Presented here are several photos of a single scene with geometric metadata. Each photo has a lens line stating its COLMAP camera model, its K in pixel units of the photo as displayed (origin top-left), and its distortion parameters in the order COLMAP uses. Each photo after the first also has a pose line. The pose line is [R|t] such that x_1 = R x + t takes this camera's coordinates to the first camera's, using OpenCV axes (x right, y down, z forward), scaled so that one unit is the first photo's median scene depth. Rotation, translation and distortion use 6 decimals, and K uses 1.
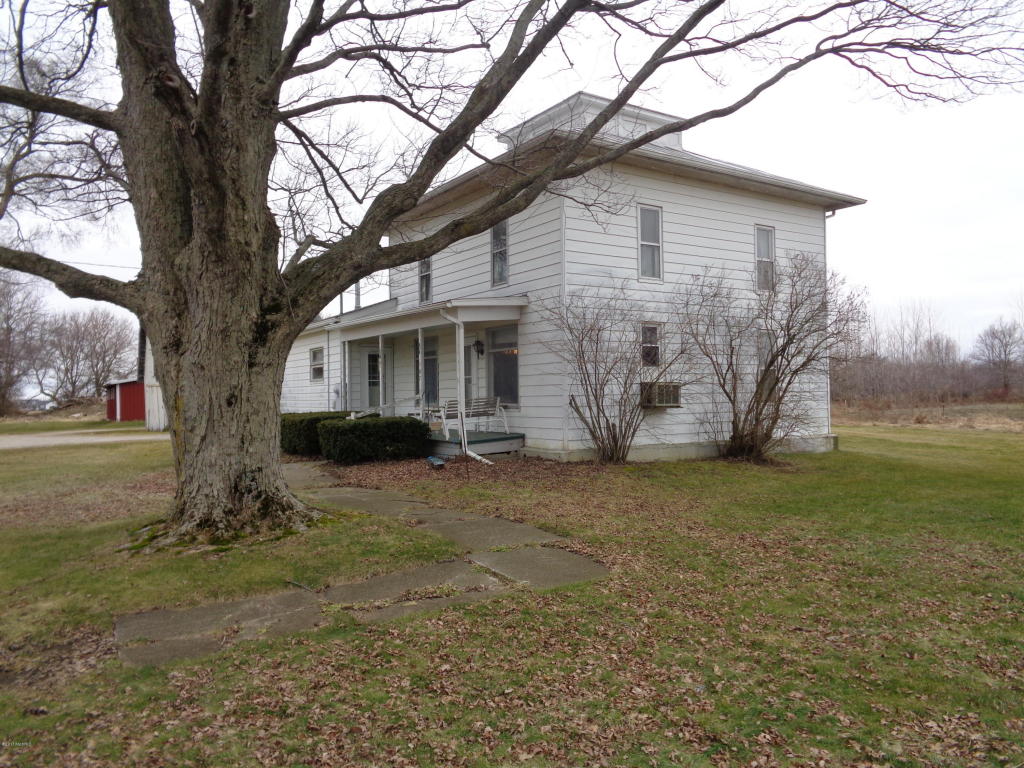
lens RADIAL K [[752.6, 0, 512.9], [0, 752.6, 377.5], [0, 0, 1]] dist [-0.013564, 0.006633]
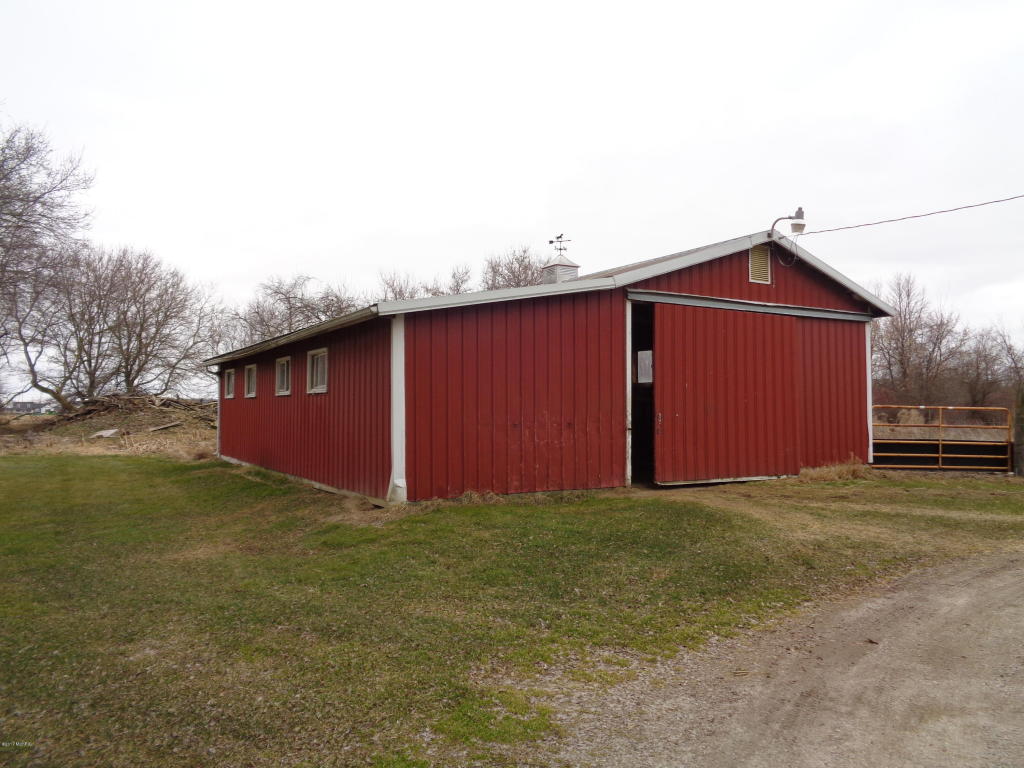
lens RADIAL K [[752.6, 0, 509.9], [0, 752.6, 390.4], [0, 0, 1]] dist [-0.013564, 0.006633]
pose [[0.999741, 0.022738, 0.001376, -1.787359], [-0.022736, 0.999741, -0.001320, 0.099386], [-0.001406, 0.001289, 0.999998, 2.864310]]
